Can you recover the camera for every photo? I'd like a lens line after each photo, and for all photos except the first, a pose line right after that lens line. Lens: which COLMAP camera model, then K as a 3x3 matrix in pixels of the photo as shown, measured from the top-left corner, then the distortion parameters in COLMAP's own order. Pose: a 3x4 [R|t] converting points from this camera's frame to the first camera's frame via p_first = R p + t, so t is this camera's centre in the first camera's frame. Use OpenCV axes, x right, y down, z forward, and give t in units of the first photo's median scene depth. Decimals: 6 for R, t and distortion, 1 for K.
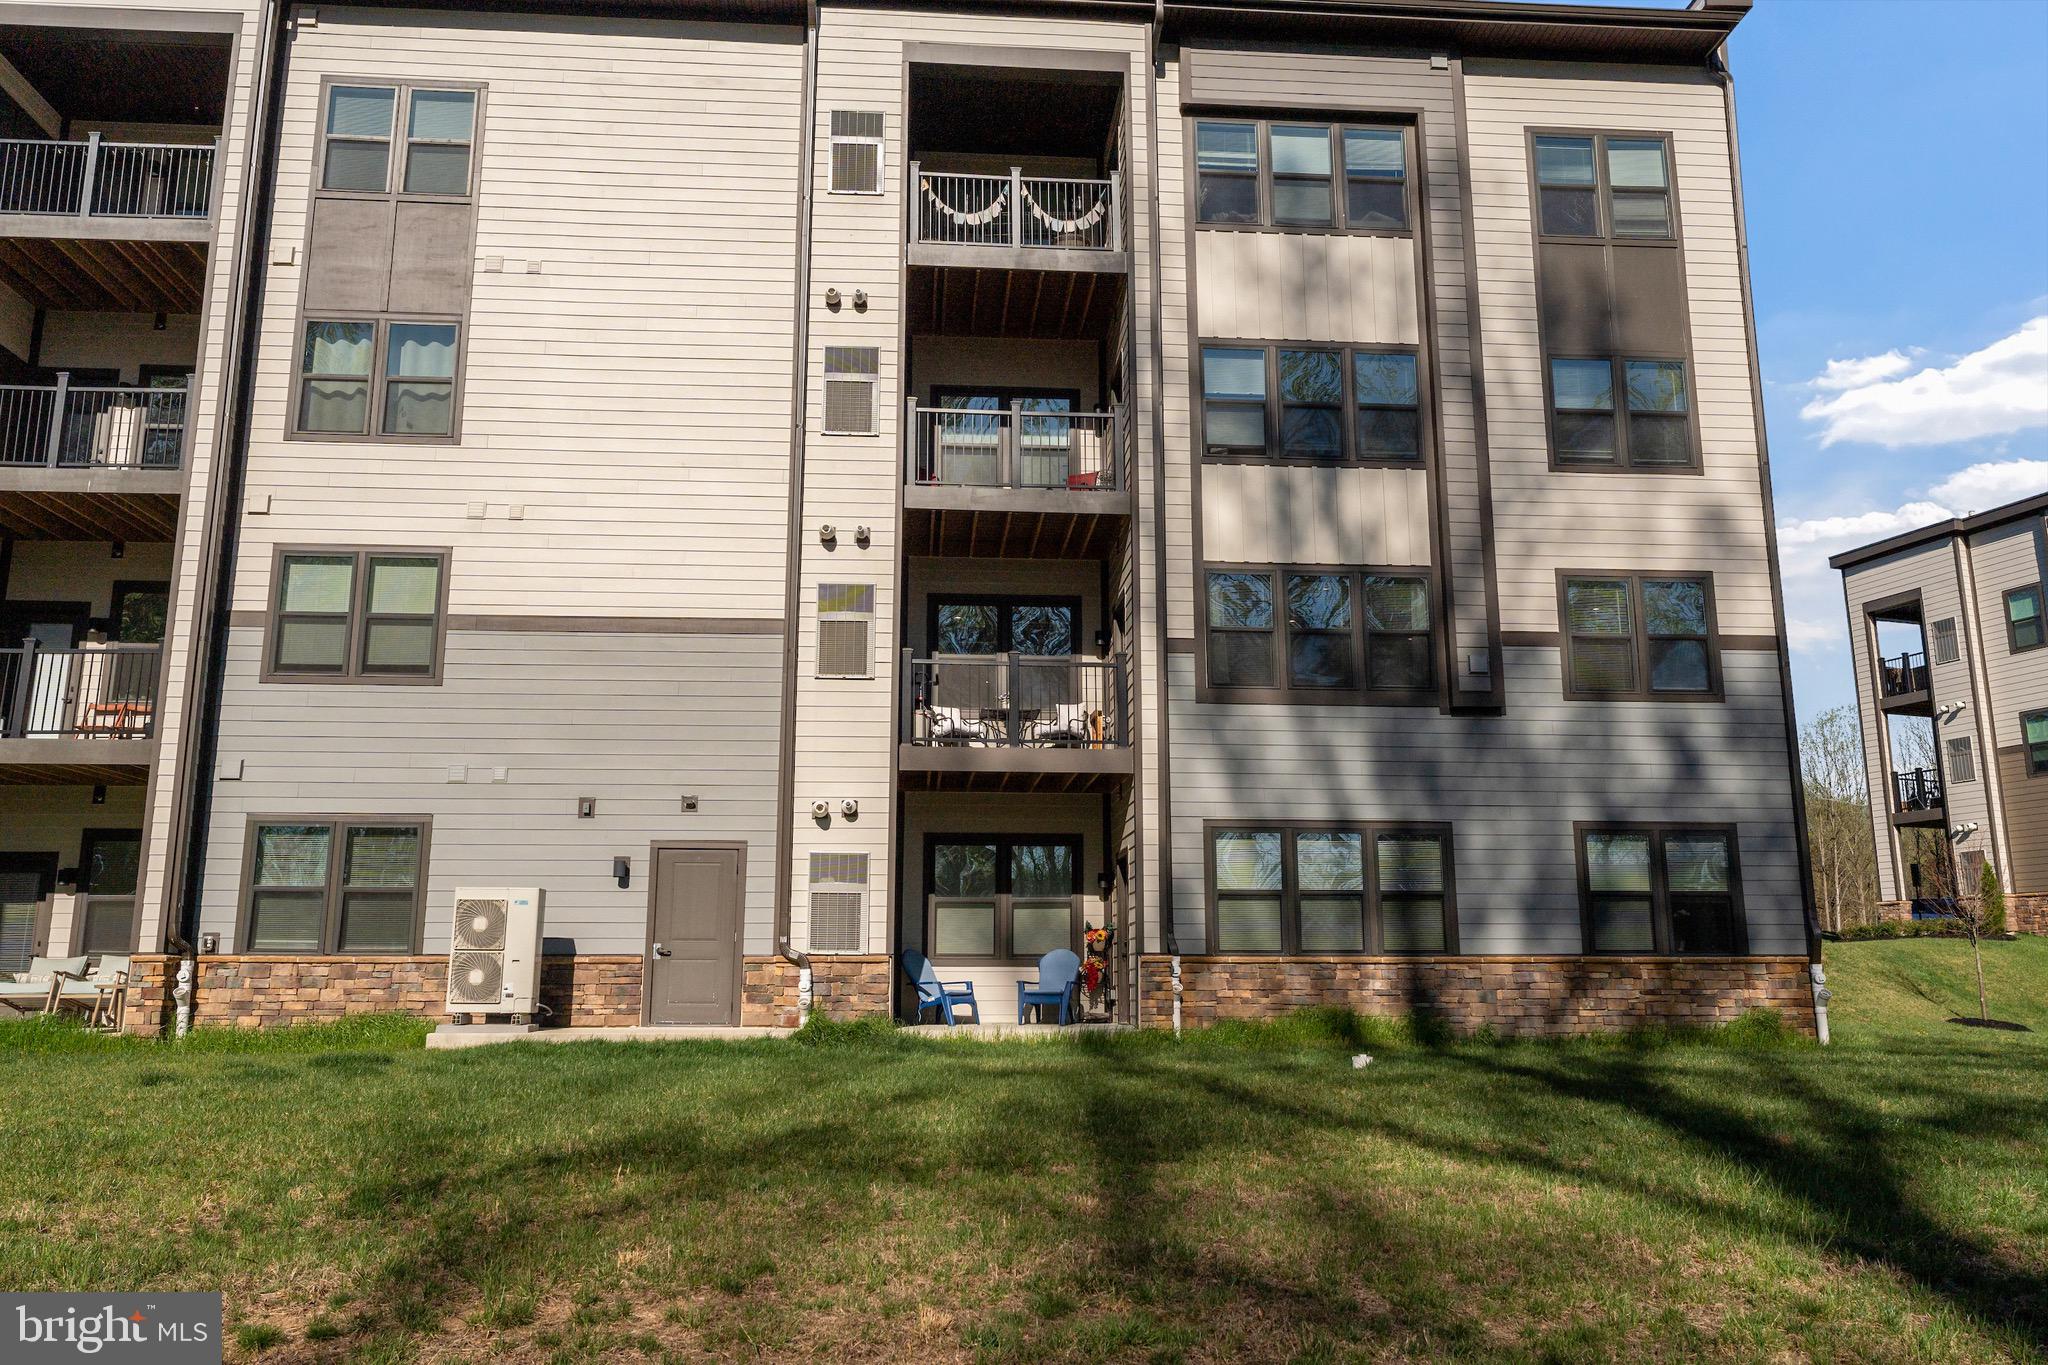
lens RADIAL K [[1585.3, 0, 1024.0], [0, 1585.3, 682.5], [0, 0, 1]] dist [0.000543, 0.000625]
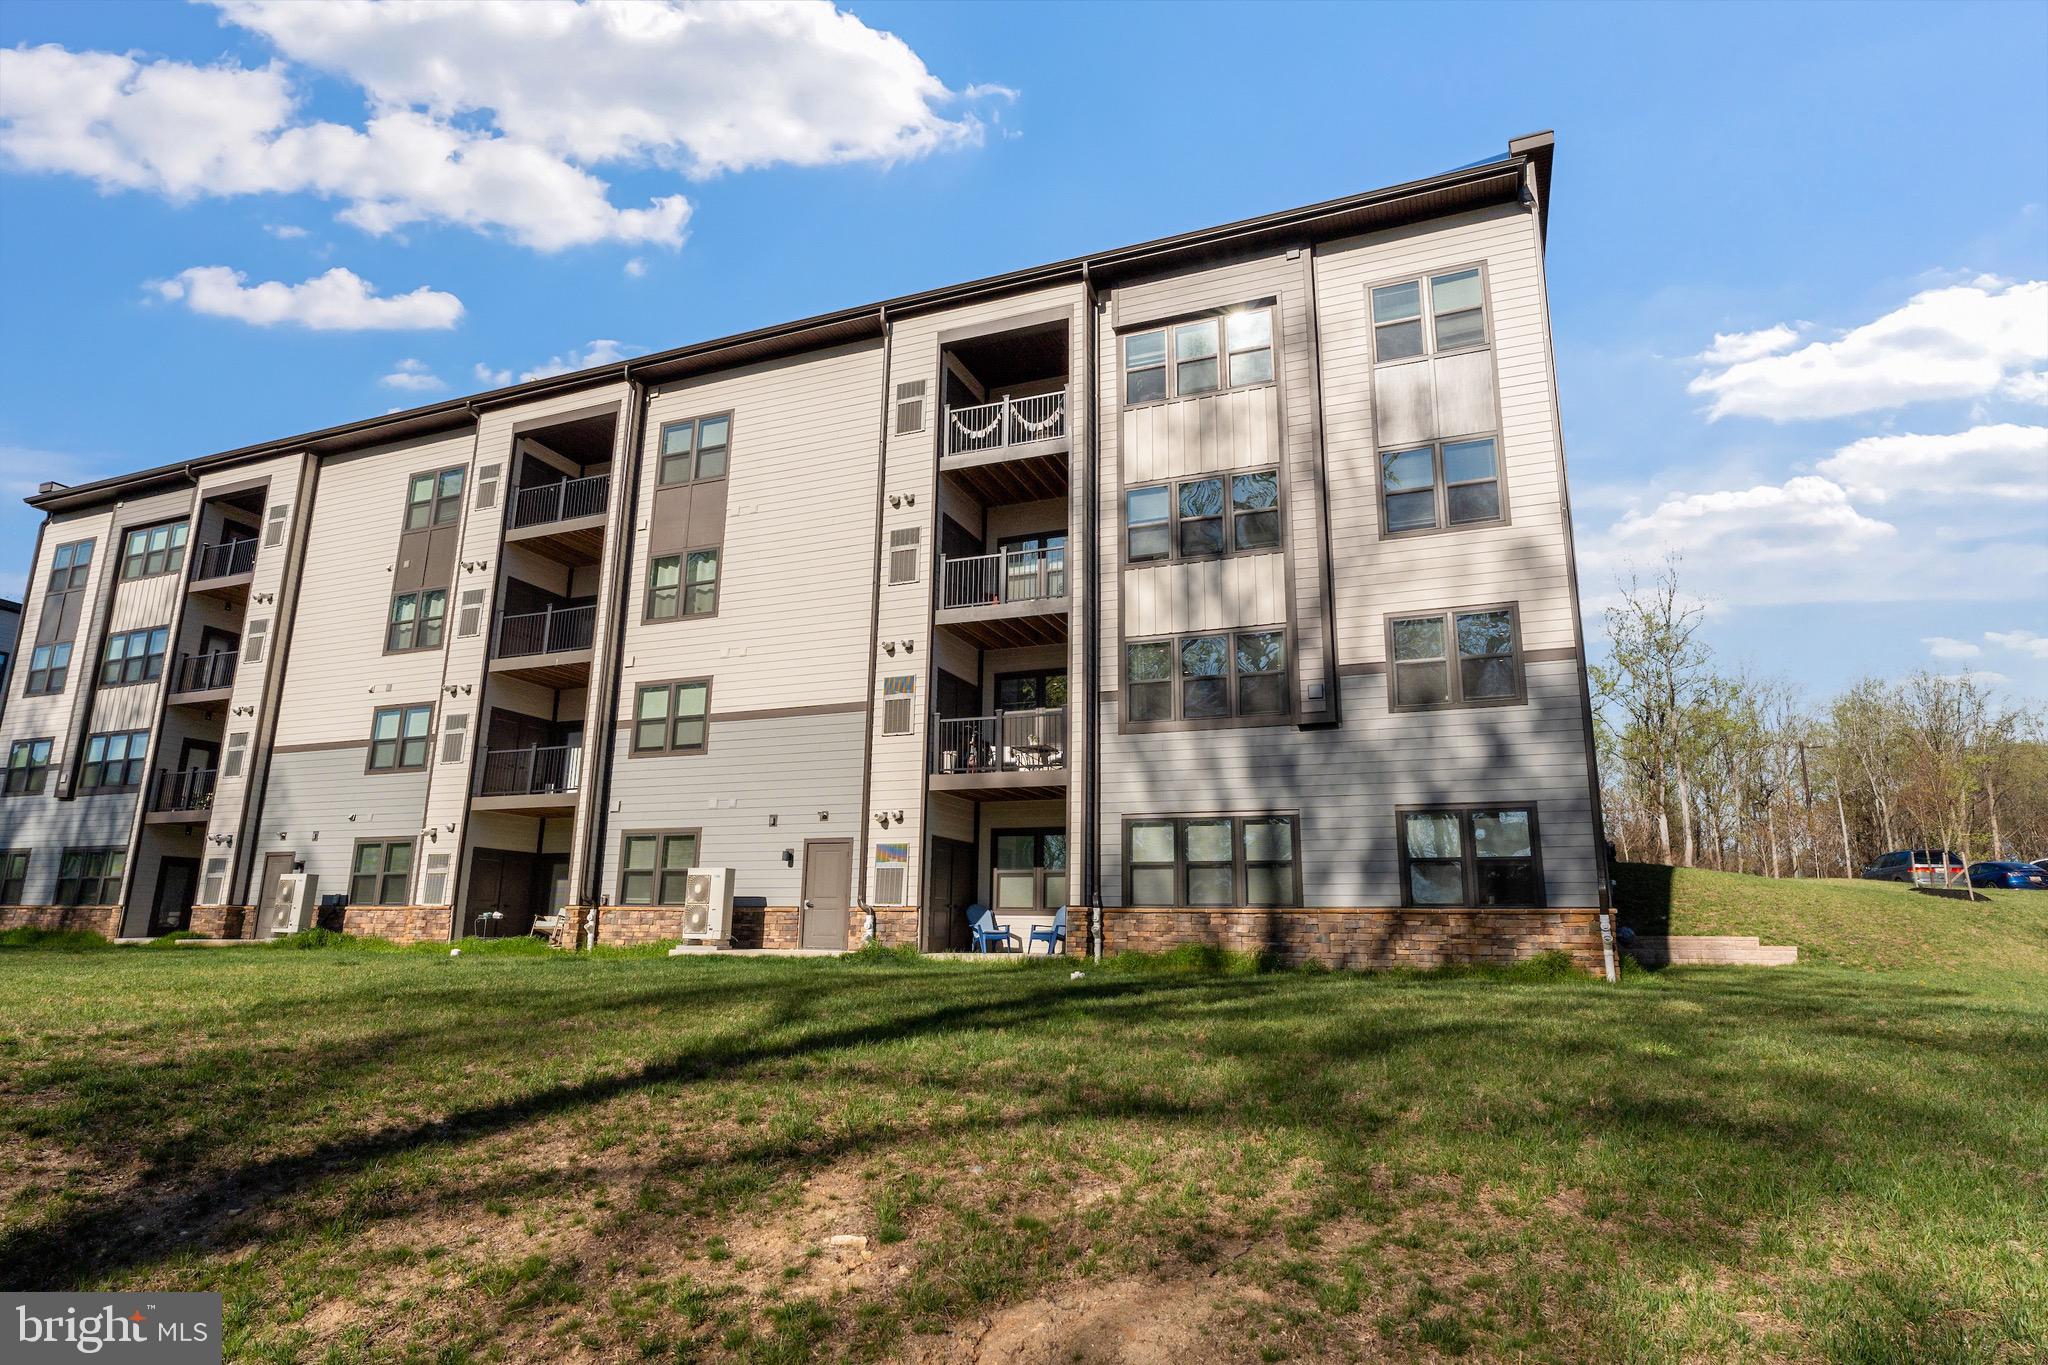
lens RADIAL K [[1121.6, 0, 1026.6], [0, 1121.6, 687.0], [0, 0, 1]] dist [-0.000877, -0.000517]
pose [[0.892970, -0.085976, -0.441828, 0.495122], [0.074648, 0.996283, -0.042998, 0.007430], [0.443882, 0.005414, 0.896069, 0.032168]]
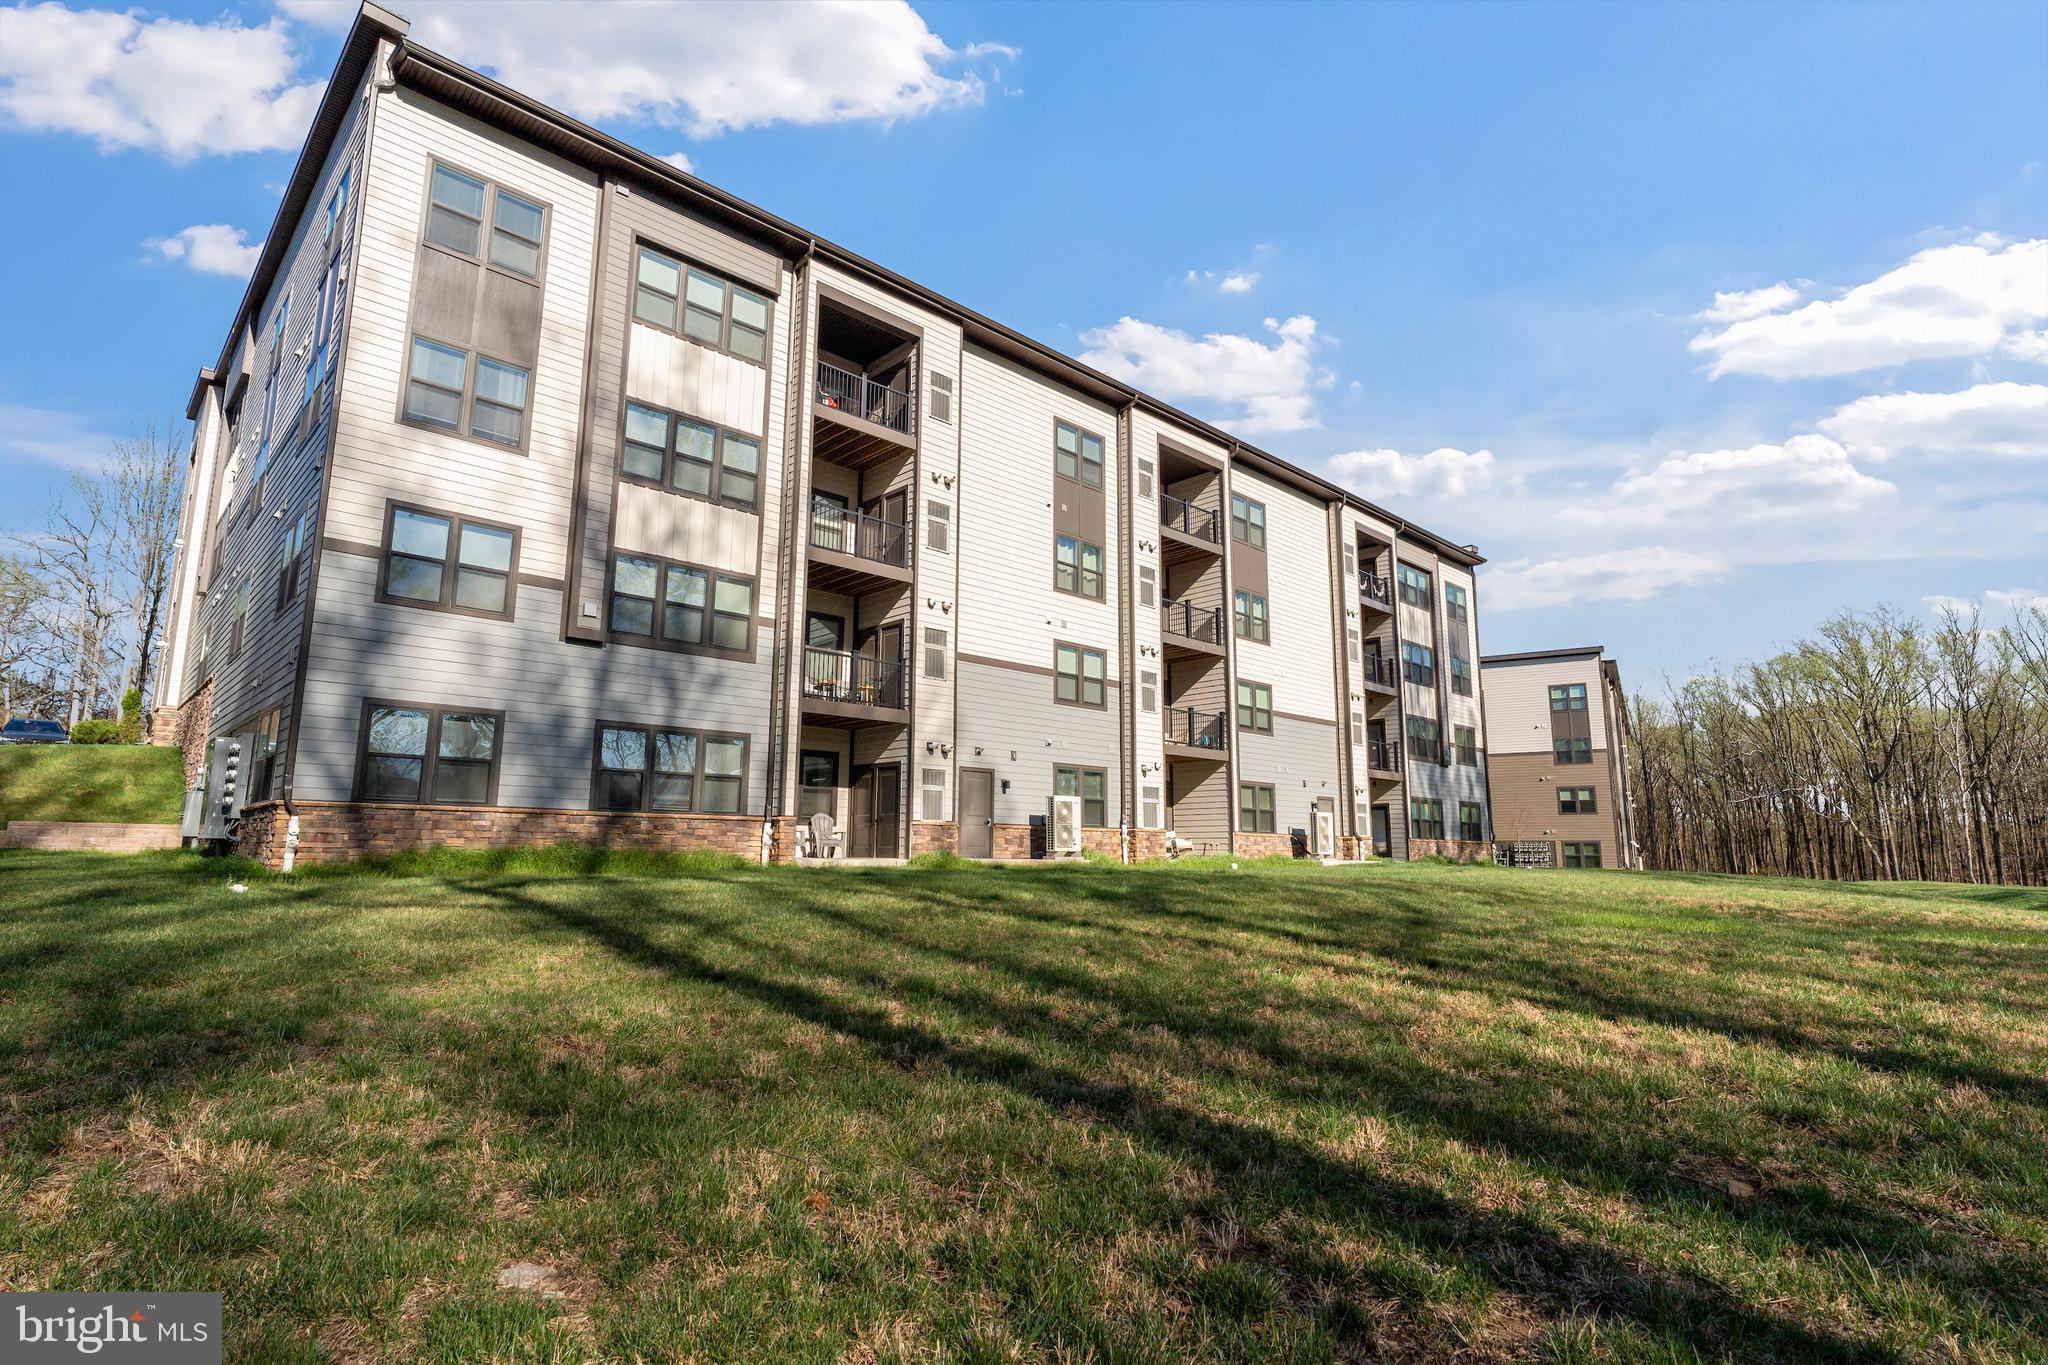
lens RADIAL K [[1034.7, 0, 1024.0], [0, 1034.7, 682.5], [0, 0, 1]] dist [0.020642, -0.000014]
pose [[0.773268, 0.113128, 0.623905, -1.769347], [-0.142561, 0.989782, -0.002779, -0.023284], [-0.617845, -0.086796, 0.781495, -0.126921]]
